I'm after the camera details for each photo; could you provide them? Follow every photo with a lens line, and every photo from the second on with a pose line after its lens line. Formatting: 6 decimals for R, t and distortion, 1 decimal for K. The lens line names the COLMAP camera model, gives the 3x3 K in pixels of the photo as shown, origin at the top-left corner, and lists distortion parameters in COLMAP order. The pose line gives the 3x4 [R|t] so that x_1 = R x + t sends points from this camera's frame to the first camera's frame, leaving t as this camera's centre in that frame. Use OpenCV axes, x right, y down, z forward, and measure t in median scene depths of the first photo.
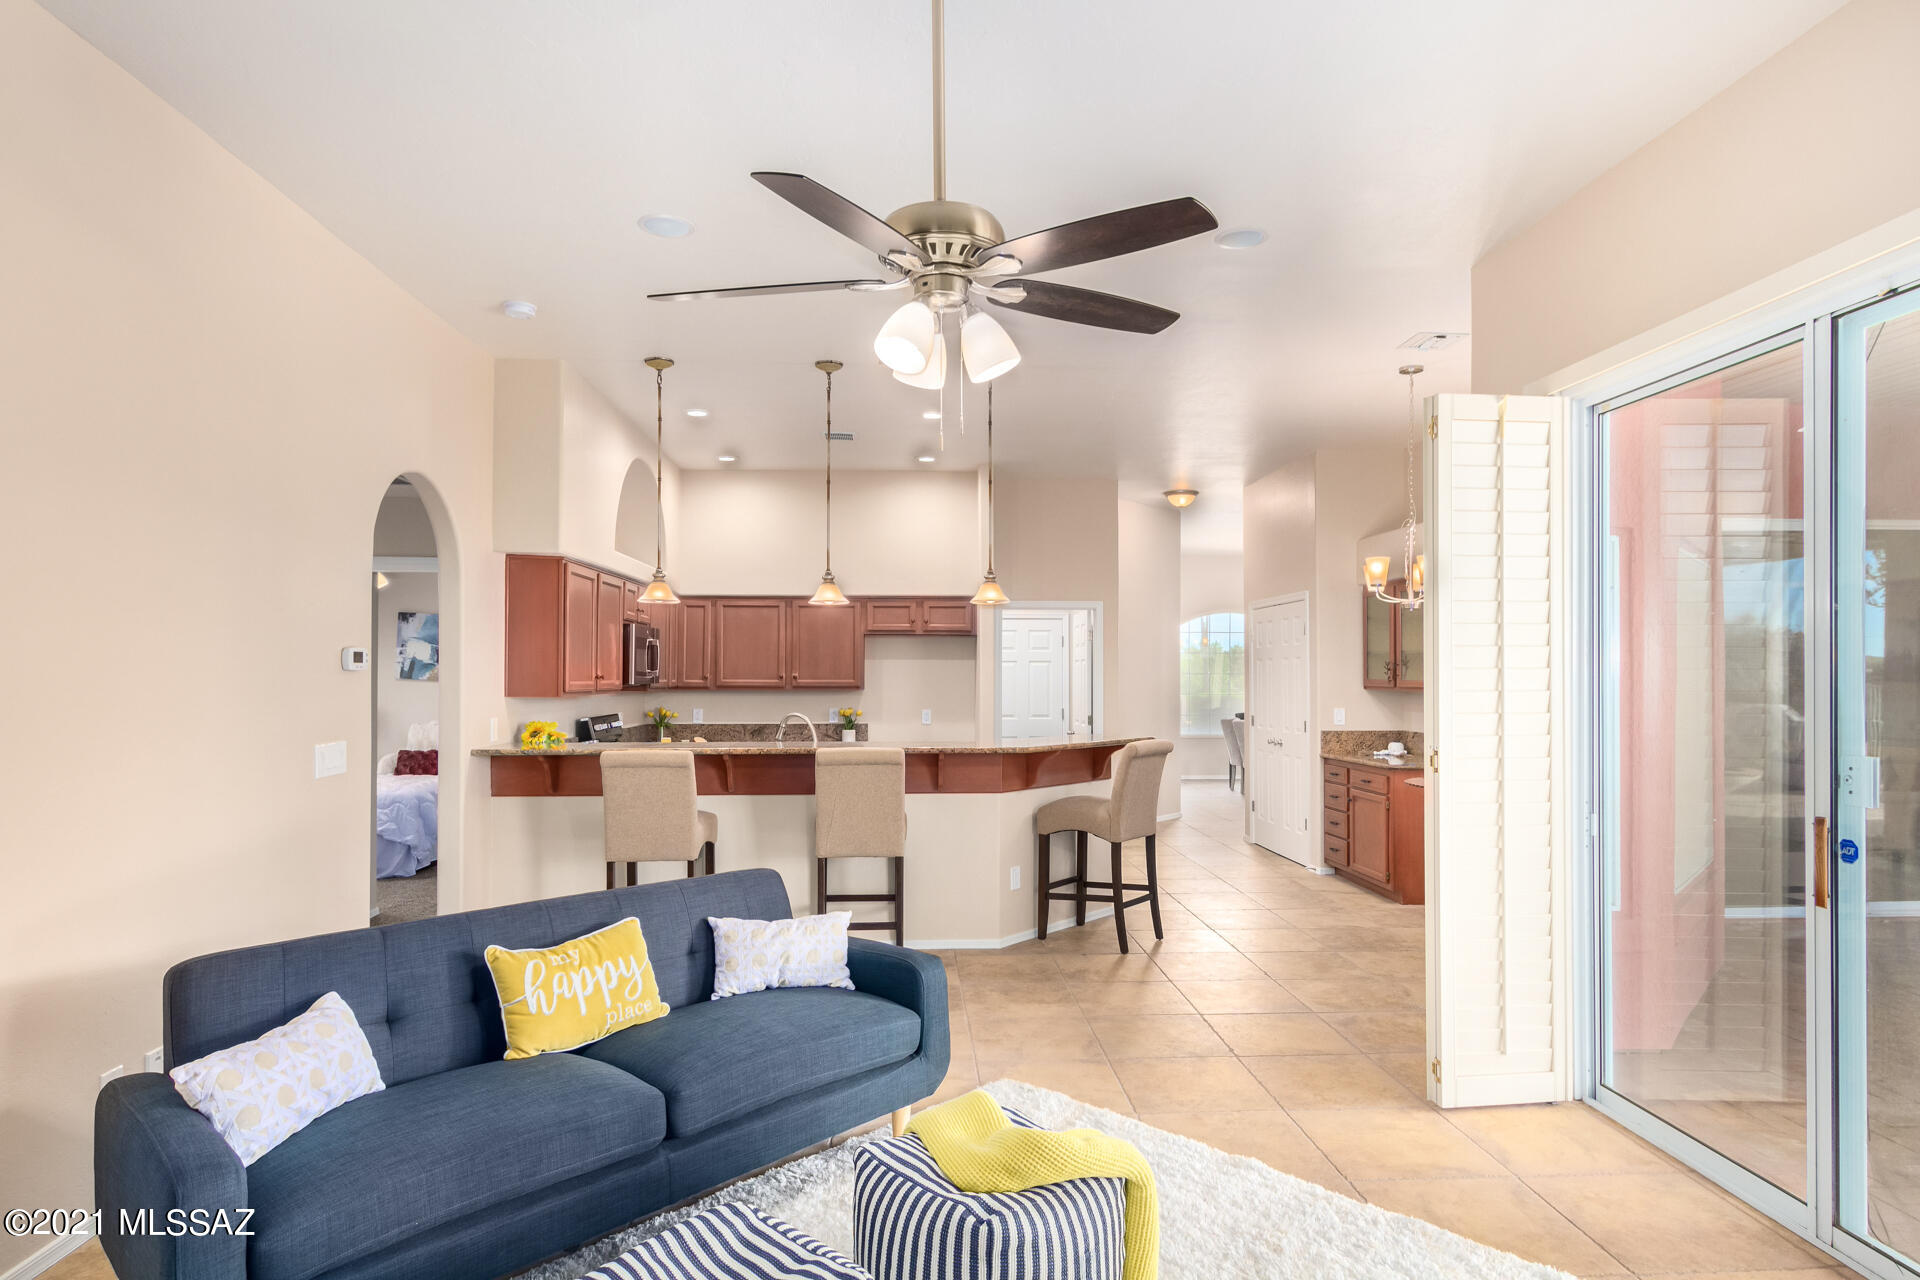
lens RADIAL K [[1082.4, 0, 949.4], [0, 1082.4, 678.1], [0, 0, 1]] dist [0.000423, -0.000574]
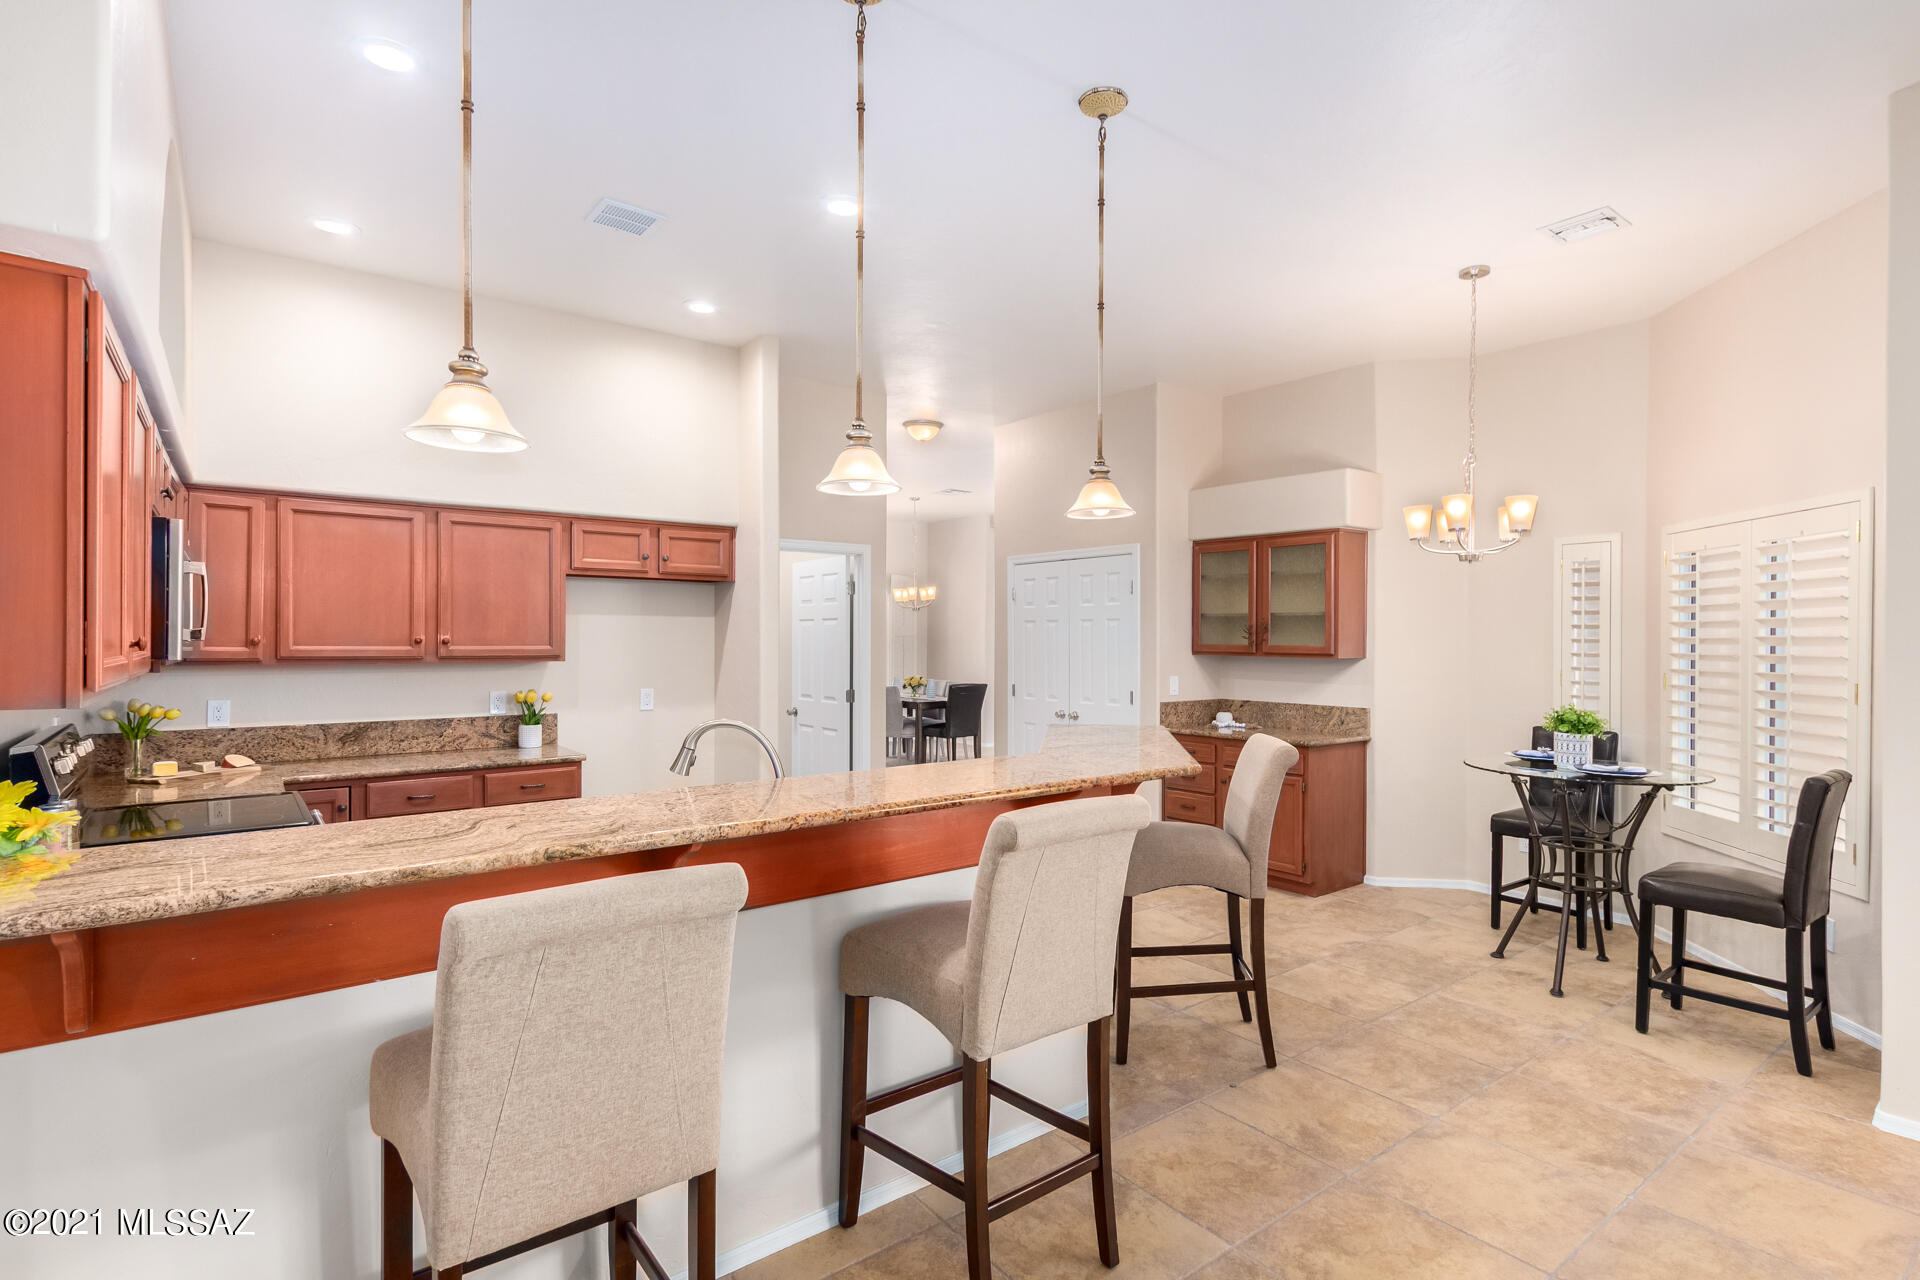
lens RADIAL K [[935.7, 0, 965.1], [0, 935.7, 648.8], [0, 0, 1]] dist [0.025886, -0.012686]
pose [[0.820182, -0.004876, 0.572082, -0.205452], [-0.000635, 0.999955, 0.009434, -0.001931], [-0.572102, -0.008101, 0.820143, 0.419116]]
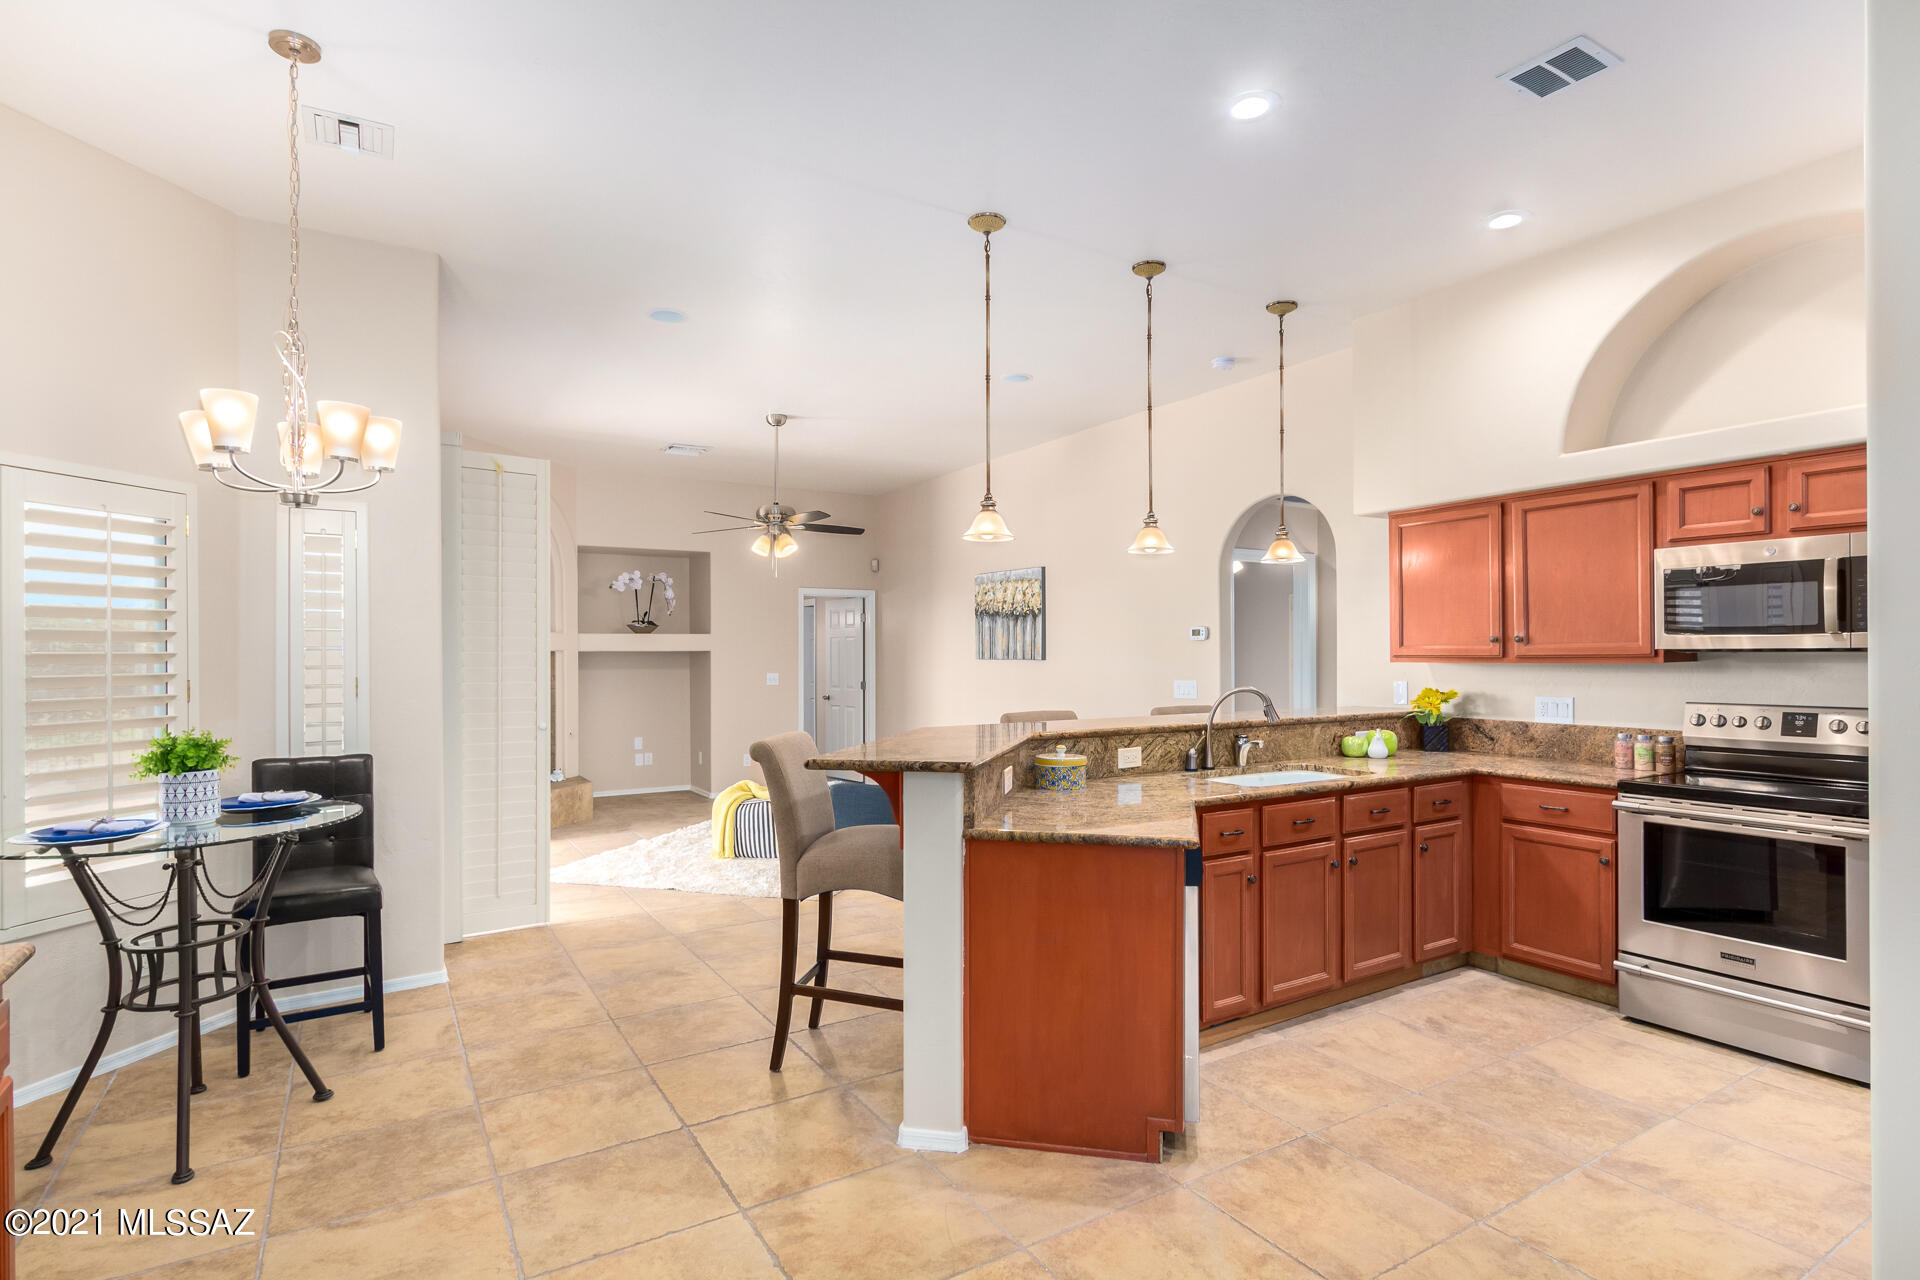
lens RADIAL K [[960.1, 0, 960.0], [0, 960.1, 640.0], [0, 0, 1]] dist [0.002477, 0.000170]
pose [[-0.876689, -0.003364, -0.481047, 0.248934], [0.002582, 0.999928, -0.011697, 0.005192], [0.481051, -0.011497, -0.876617, 1.045658]]
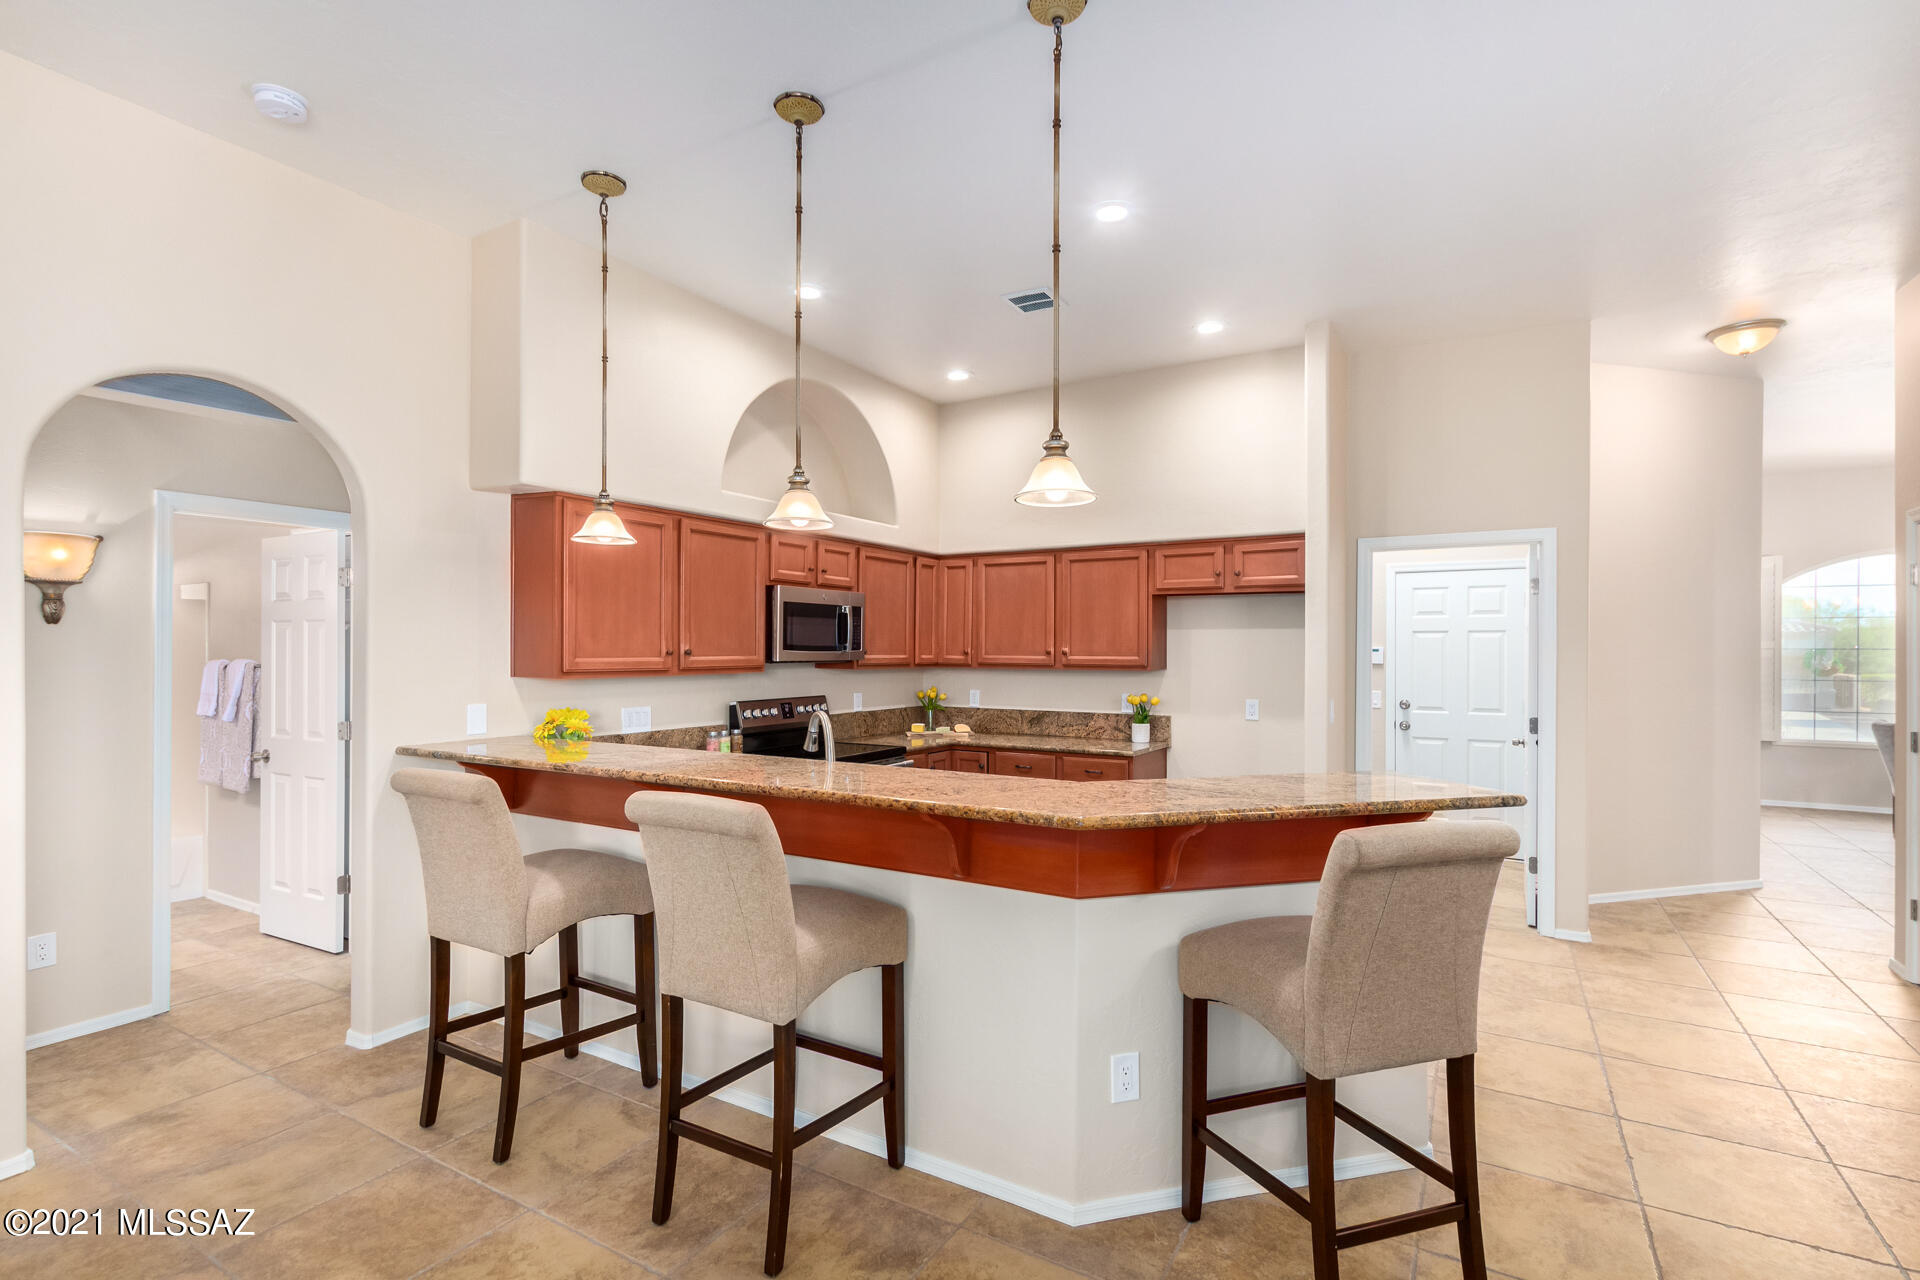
lens RADIAL K [[891.1, 0, 960.1], [0, 891.1, 657.2], [0, 0, 1]] dist [0.008369, 0.000532]
pose [[0.835075, 0.006578, -0.550097, 0.146683], [-0.003229, 0.999970, 0.007055, -0.002041], [0.550127, -0.004116, 0.835071, 0.430474]]
